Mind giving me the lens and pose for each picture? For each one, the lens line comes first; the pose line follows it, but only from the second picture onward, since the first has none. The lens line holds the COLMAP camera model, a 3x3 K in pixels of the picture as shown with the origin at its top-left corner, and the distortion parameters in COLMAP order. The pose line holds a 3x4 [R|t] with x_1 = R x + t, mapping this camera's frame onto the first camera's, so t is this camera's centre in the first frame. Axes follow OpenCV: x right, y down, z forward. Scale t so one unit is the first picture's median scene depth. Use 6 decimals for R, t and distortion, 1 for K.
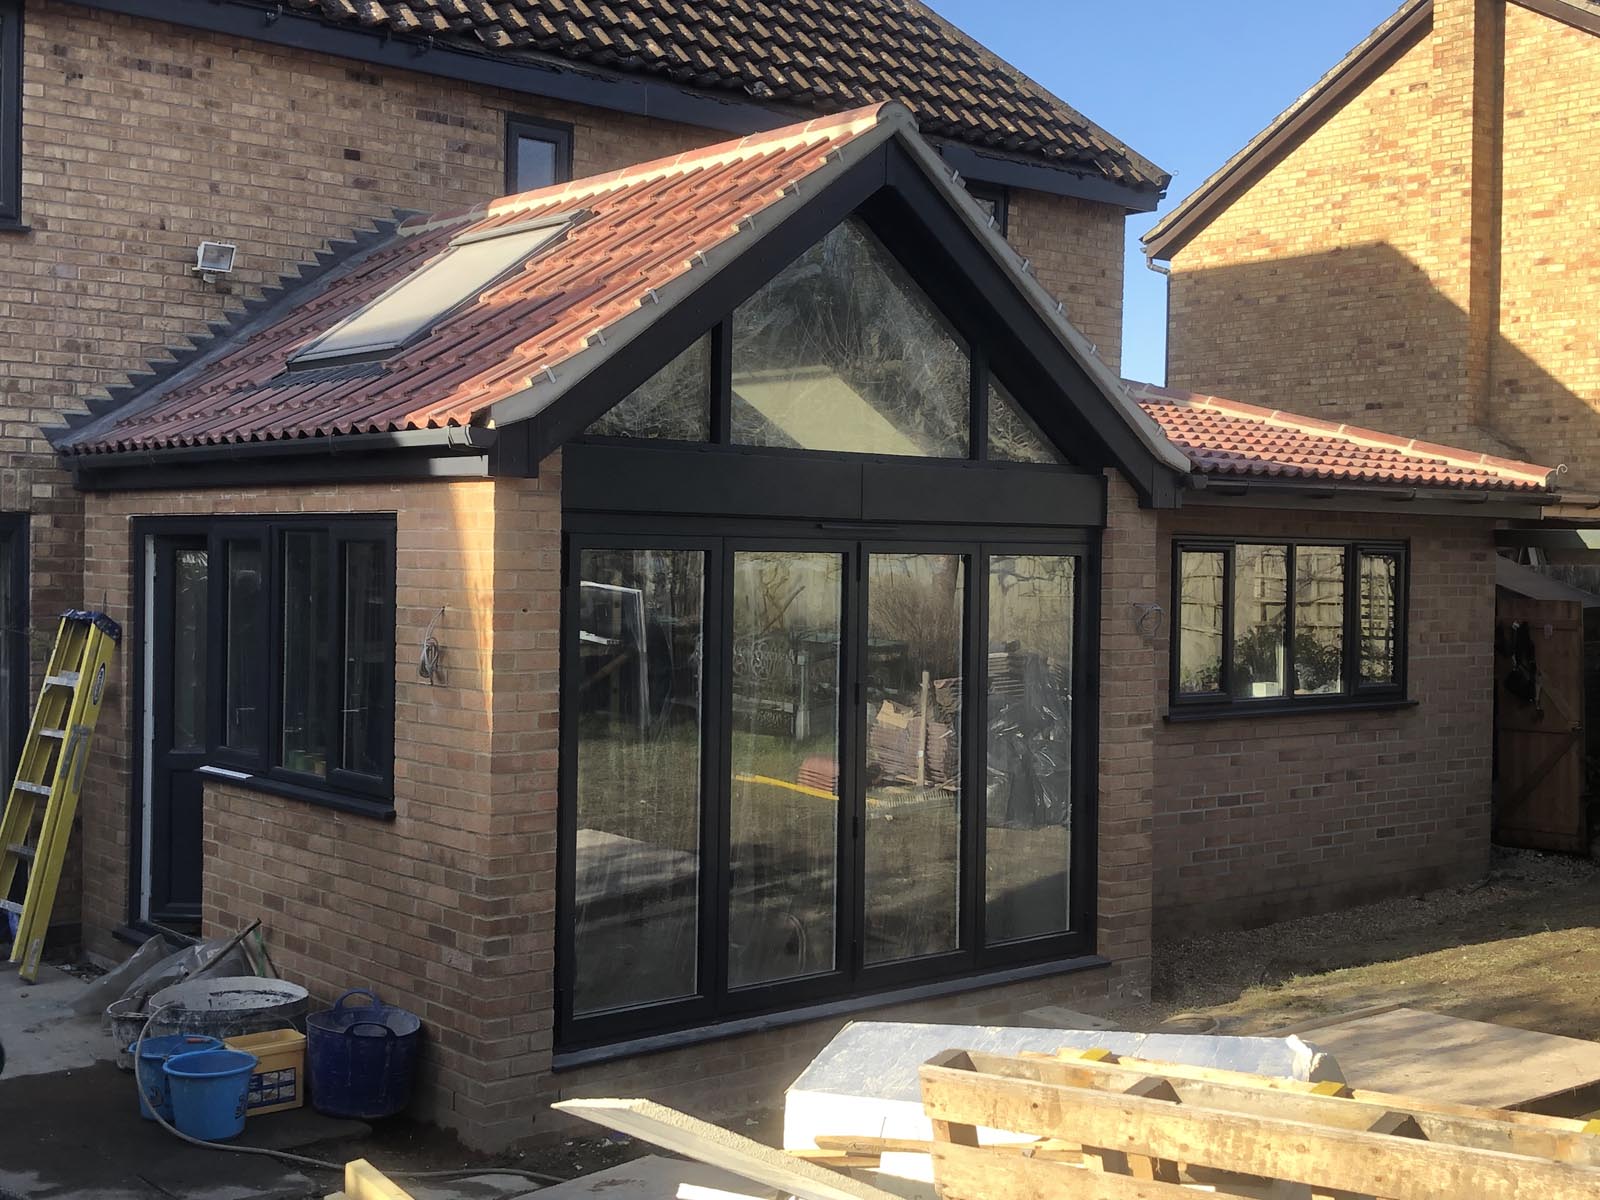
lens RADIAL K [[1970.8, 0, 814.4], [0, 1970.8, 573.2], [0, 0, 1]] dist [0.031184, 0.000000]
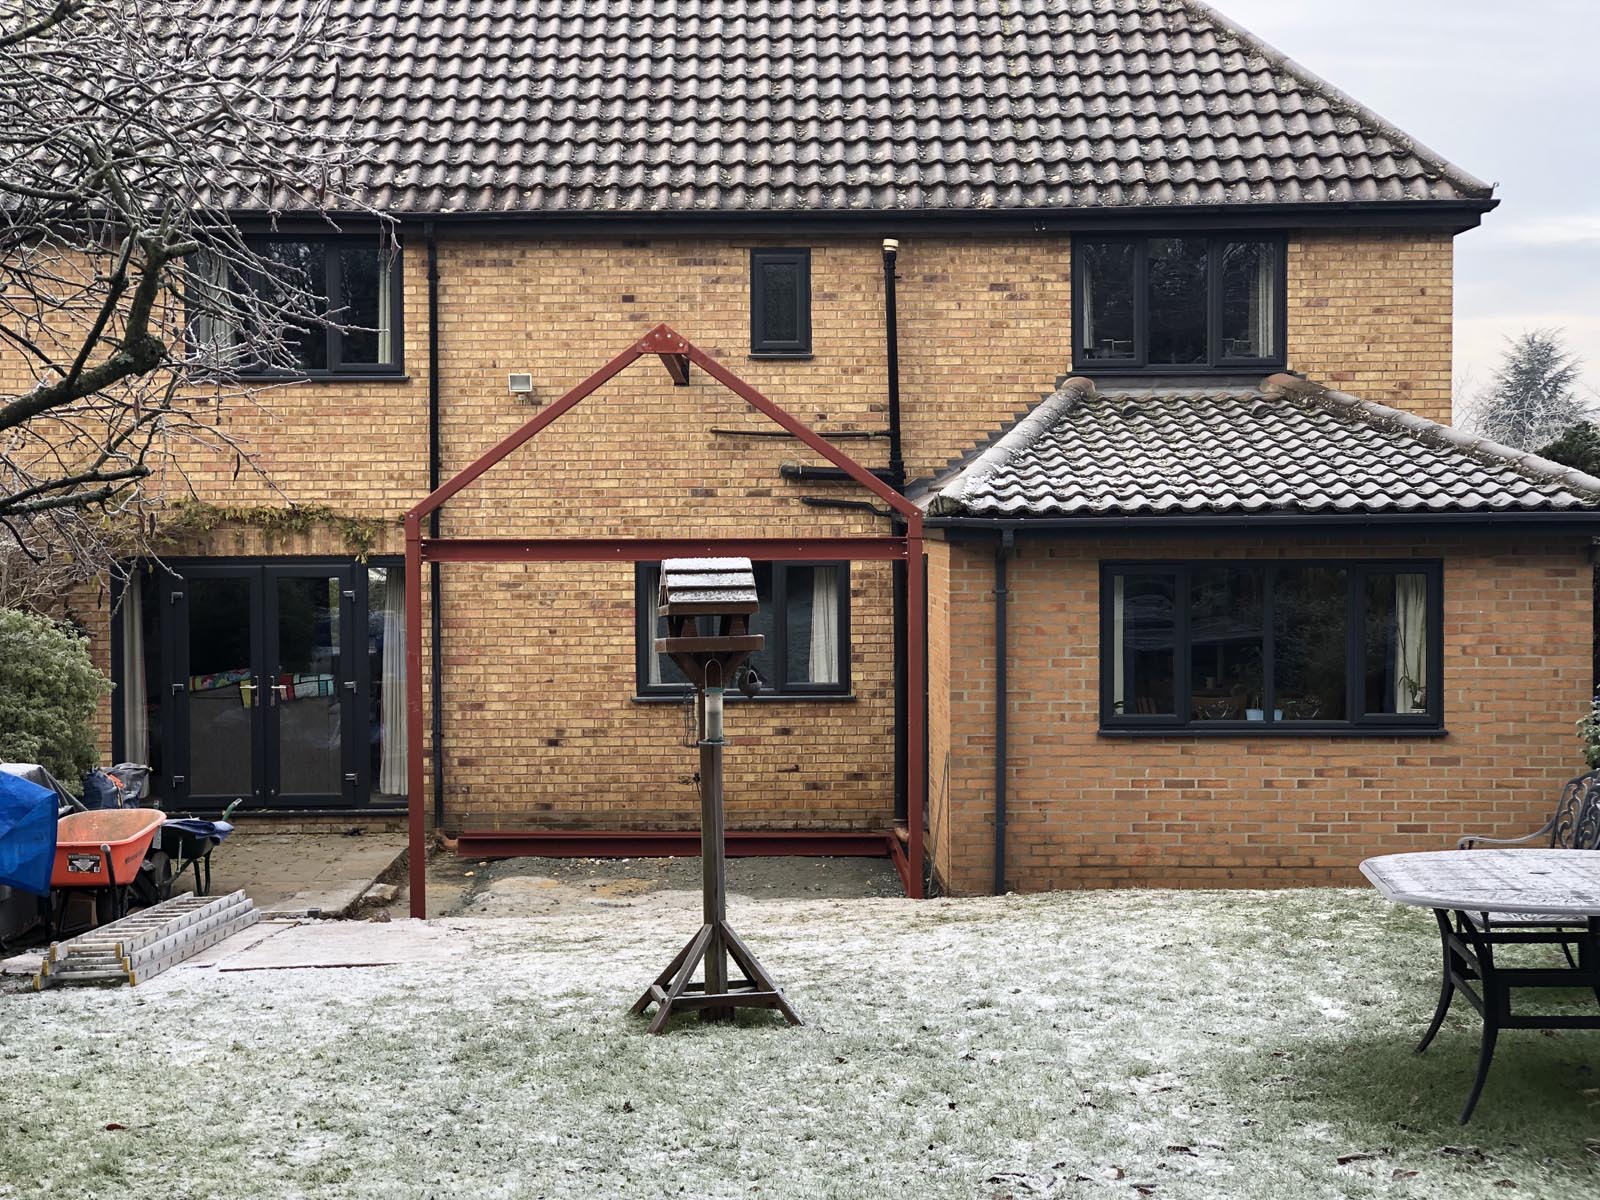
lens RADIAL K [[2422.5, 0, 750.0], [0, 2422.5, 549.2], [0, 0, 1]] dist [0.079123, 0.000000]
pose [[0.757953, -0.007366, -0.652268, 1.011467], [0.011203, 0.999936, 0.001725, -0.032812], [0.652213, -0.008615, 0.757987, -0.286957]]
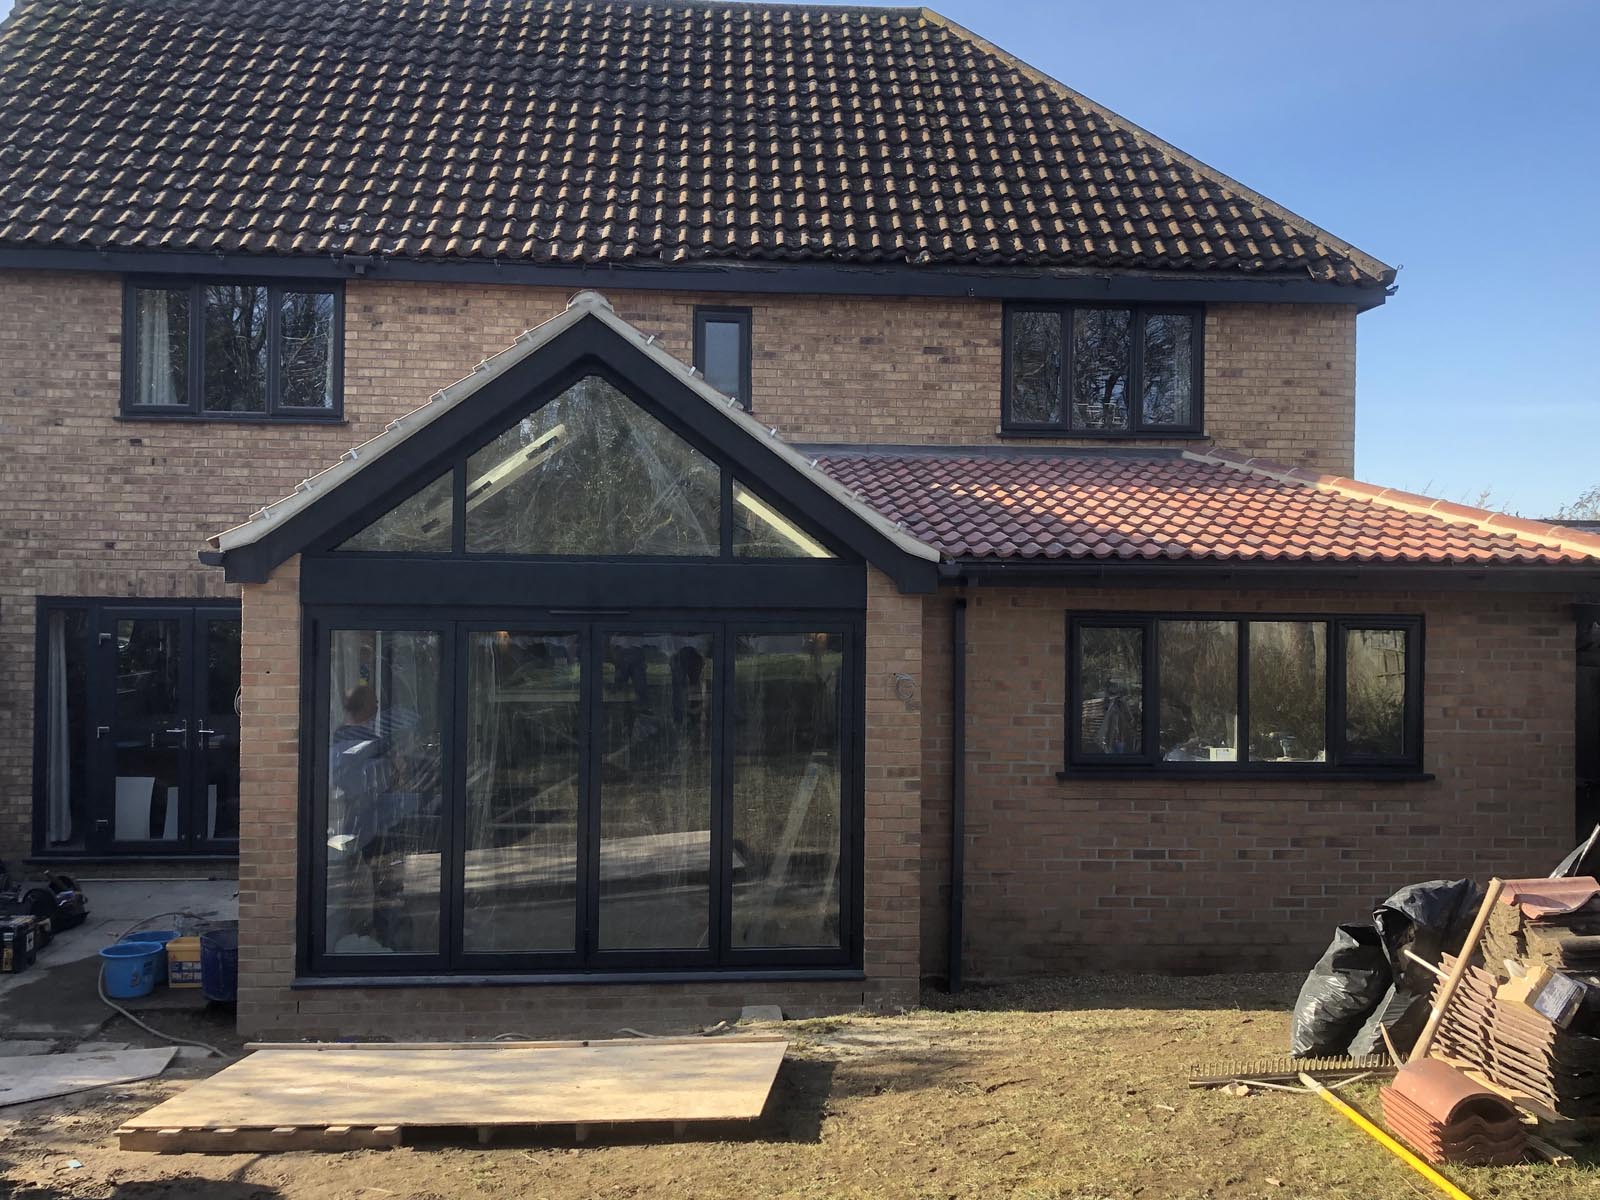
lens RADIAL K [[1501.6, 0, 807.3], [0, 1501.6, 586.5], [0, 0, 1]] dist [0.069508, 0.000000]
pose [[0.807323, -0.008331, -0.590051, 0.579080], [-0.004027, 0.999799, -0.019626, -0.017055], [0.590096, 0.018221, 0.807128, 0.215238]]
